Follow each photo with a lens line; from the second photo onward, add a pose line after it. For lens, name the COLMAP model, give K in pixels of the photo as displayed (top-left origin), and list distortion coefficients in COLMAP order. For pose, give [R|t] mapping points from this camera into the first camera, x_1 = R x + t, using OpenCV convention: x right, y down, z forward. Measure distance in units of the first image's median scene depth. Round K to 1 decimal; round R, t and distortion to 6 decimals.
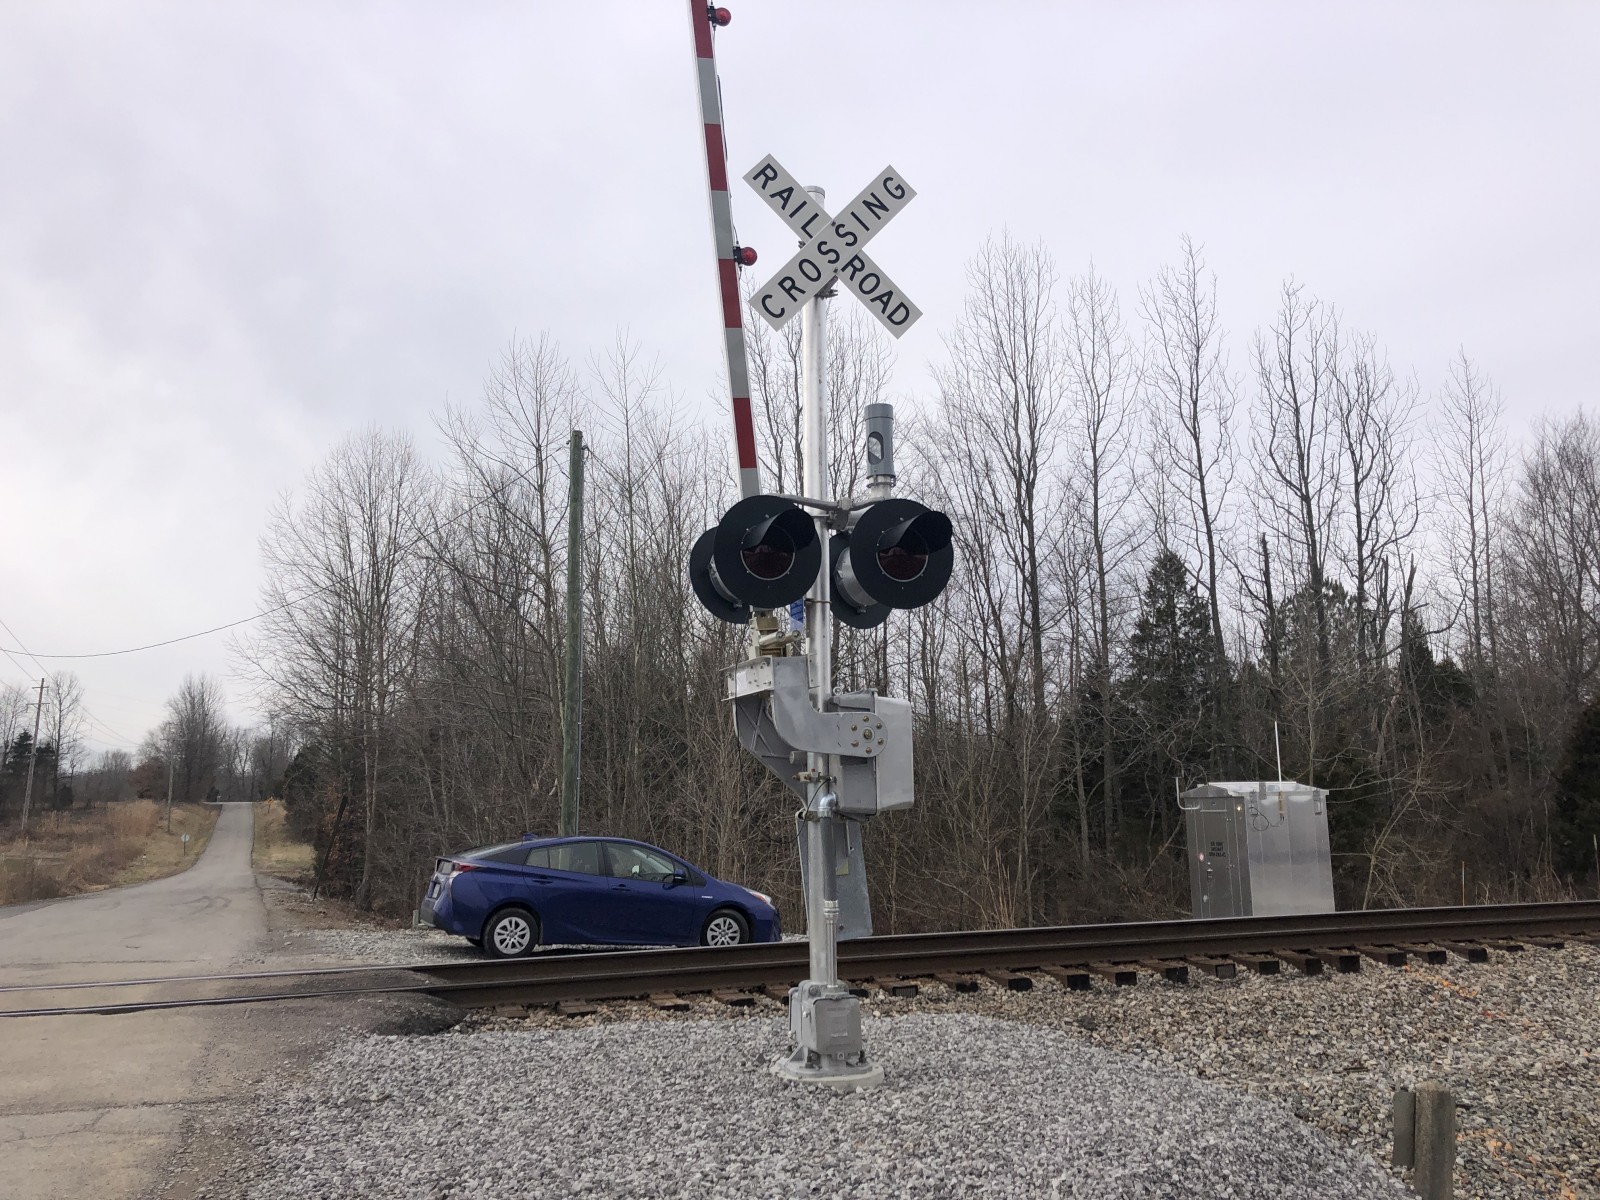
lens RADIAL K [[1325.9, 0, 810.0], [0, 1325.9, 584.1], [0, 0, 1]] dist [0.057866, -0.067433]
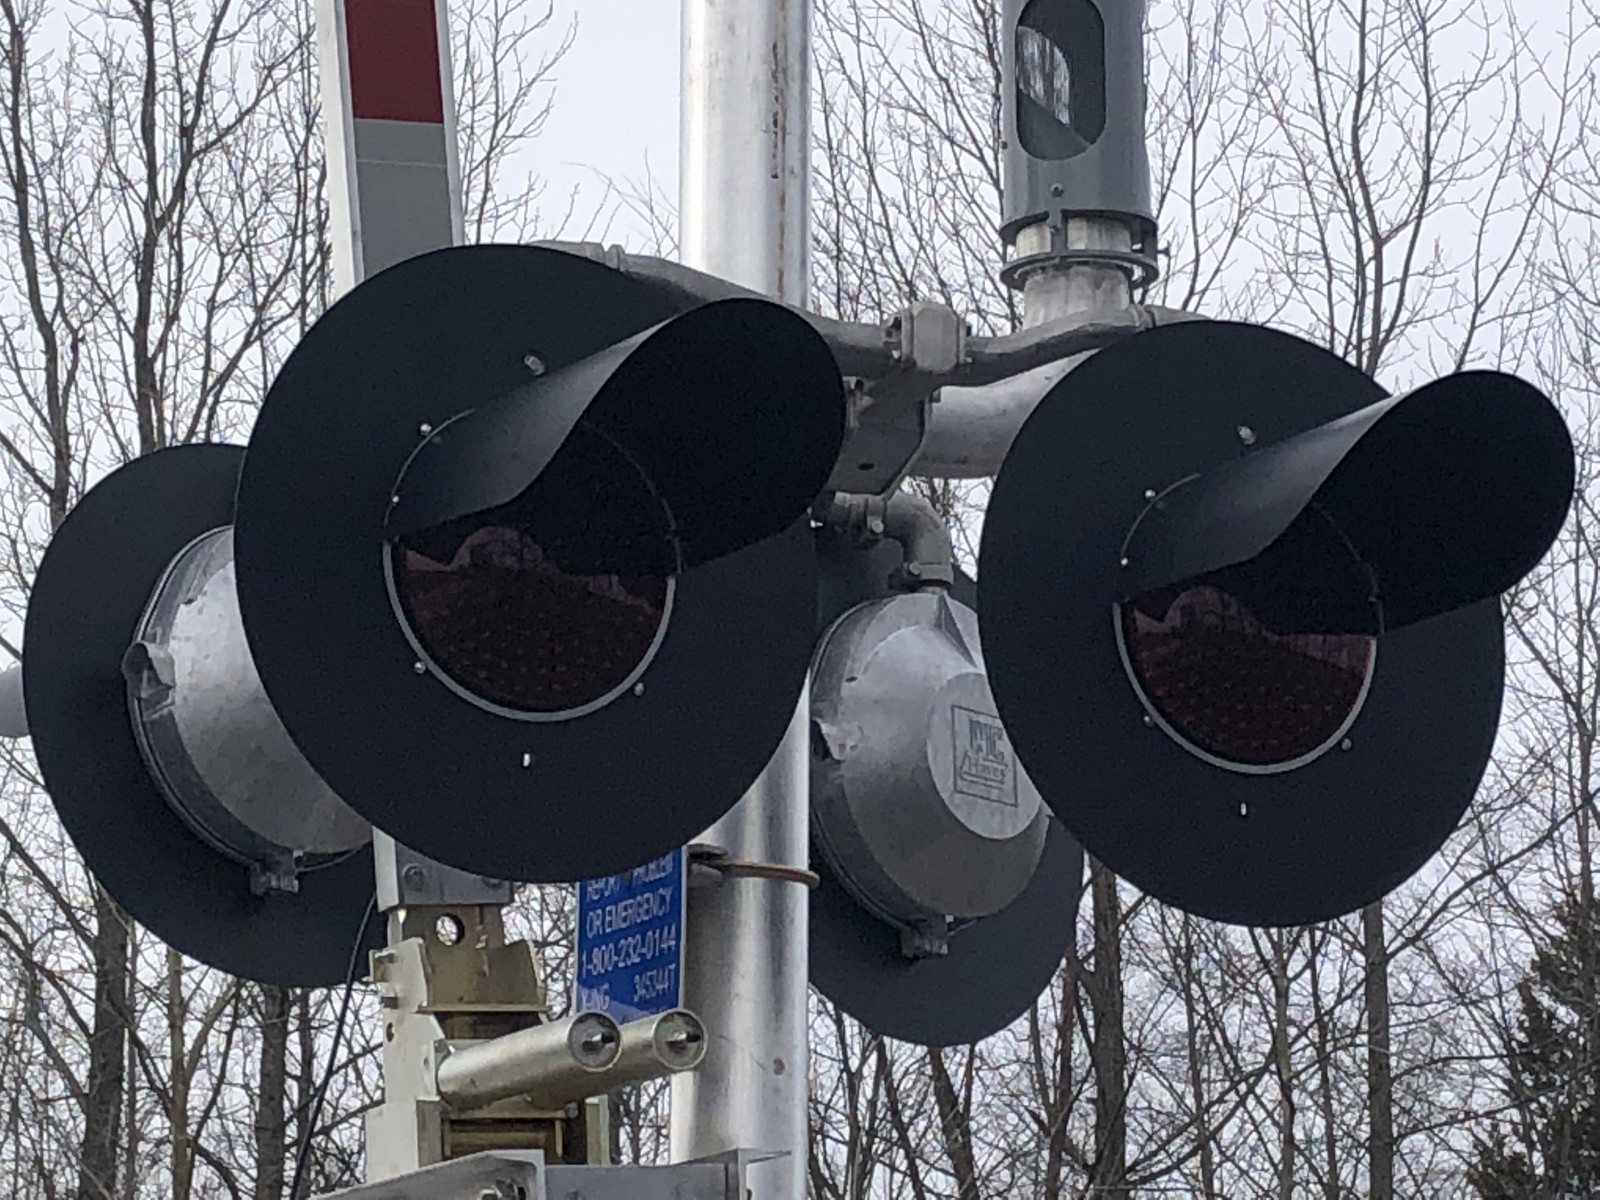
lens RADIAL K [[5280.8, 0, 798.2], [0, 5280.8, 596.2], [0, 0, 1]] dist [0.091011, 0.000000]
pose [[0.990025, 0.051532, 0.131133, -0.081571], [-0.041423, 0.996039, -0.078684, 0.031549], [-0.134668, 0.072467, 0.988237, 0.271398]]
